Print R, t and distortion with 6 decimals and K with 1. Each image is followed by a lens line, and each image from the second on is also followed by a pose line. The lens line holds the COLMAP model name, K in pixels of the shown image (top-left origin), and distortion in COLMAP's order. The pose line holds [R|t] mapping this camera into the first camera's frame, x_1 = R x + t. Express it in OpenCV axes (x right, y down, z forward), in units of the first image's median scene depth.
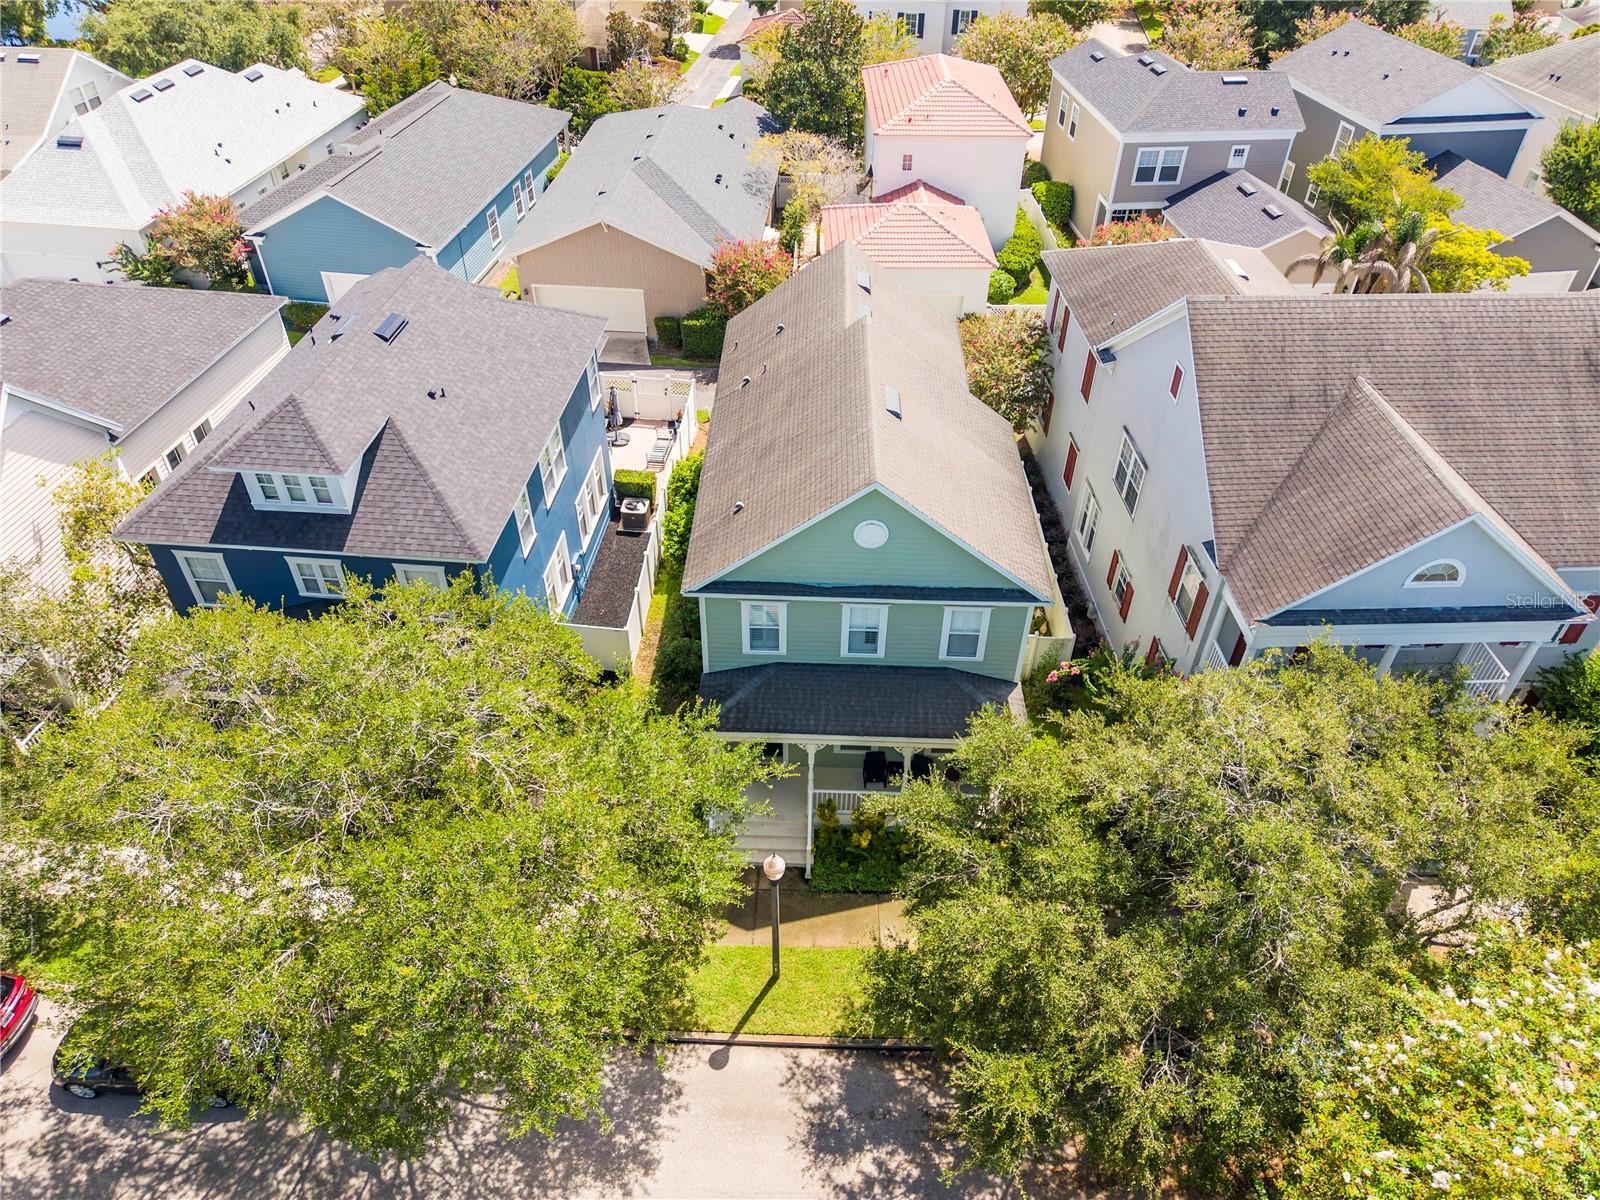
lens RADIAL K [[1029.0, 0, 790.1], [0, 1029.0, 609.2], [0, 0, 1]] dist [0.016673, -0.016066]
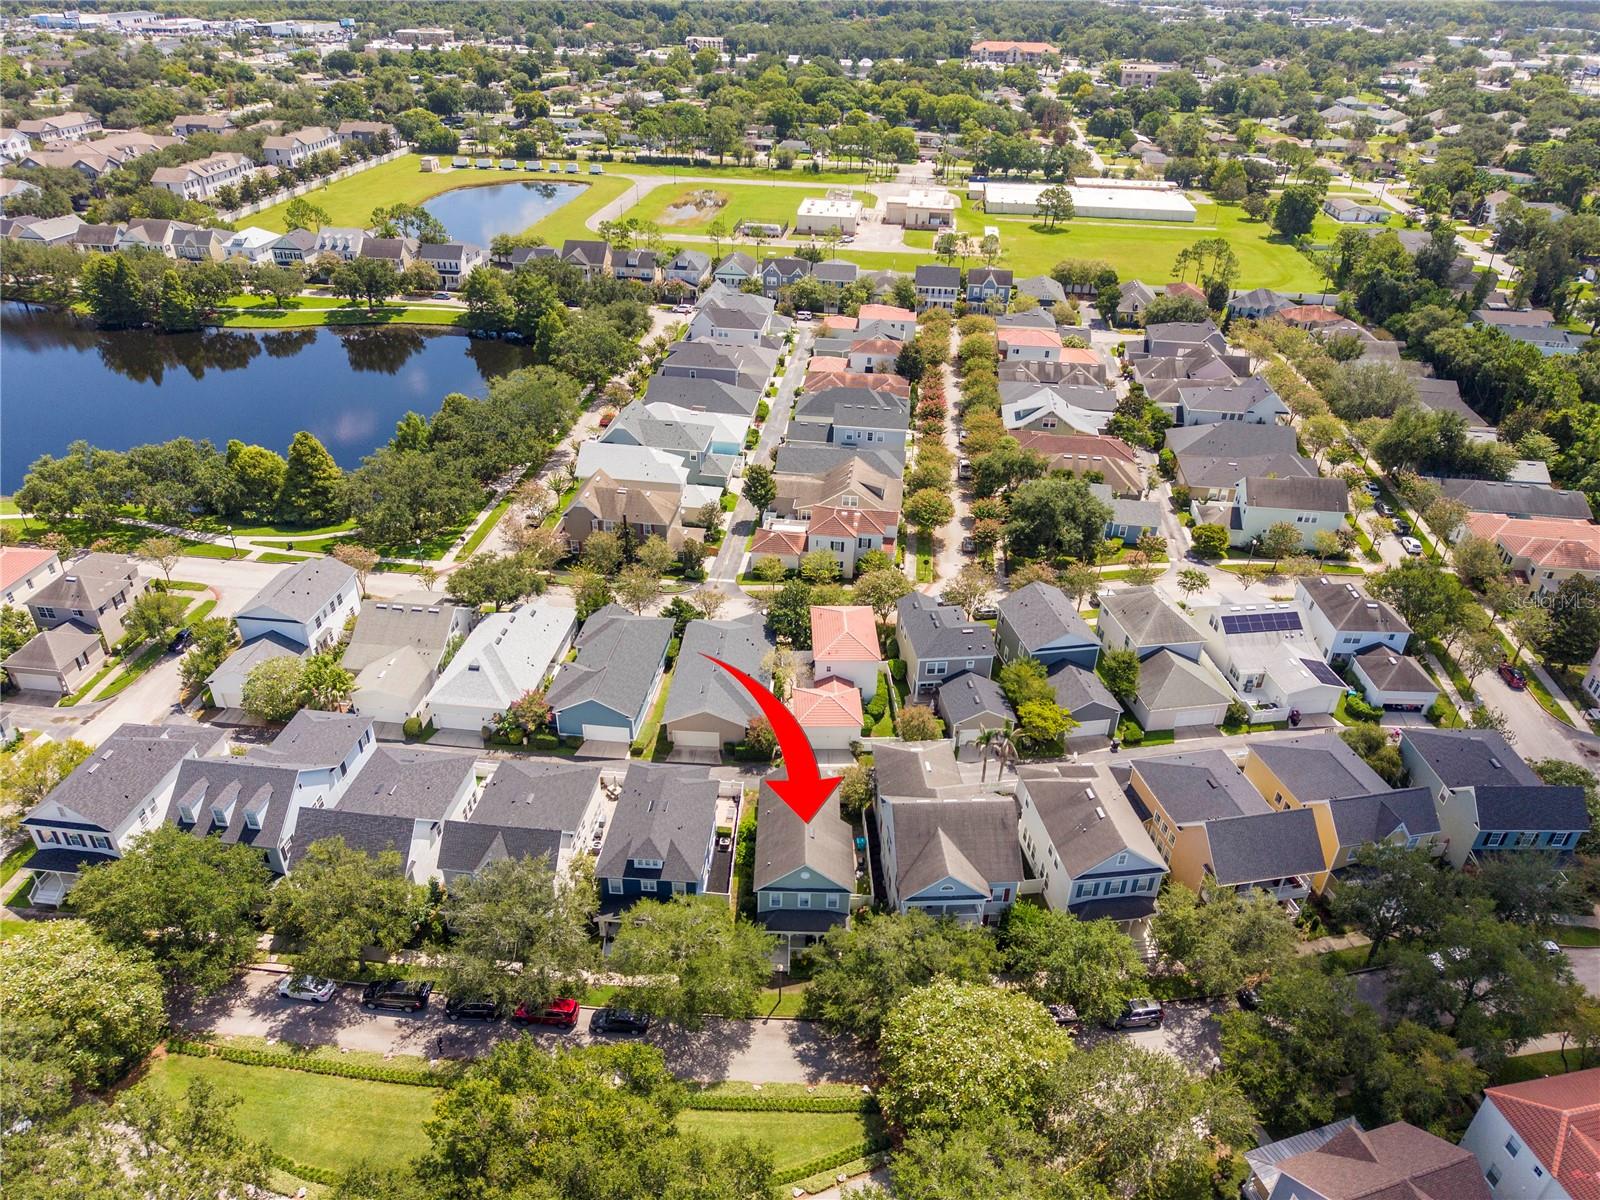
lens RADIAL K [[1029.0, 0, 808.1], [0, 1029.0, 583.9], [0, 0, 1]] dist [0.016673, -0.016066]
pose [[0.999168, 0.001840, 0.040752, -0.061920], [0.005272, 0.984779, -0.173731, -0.438021], [-0.040452, 0.173801, 0.983950, -2.699459]]
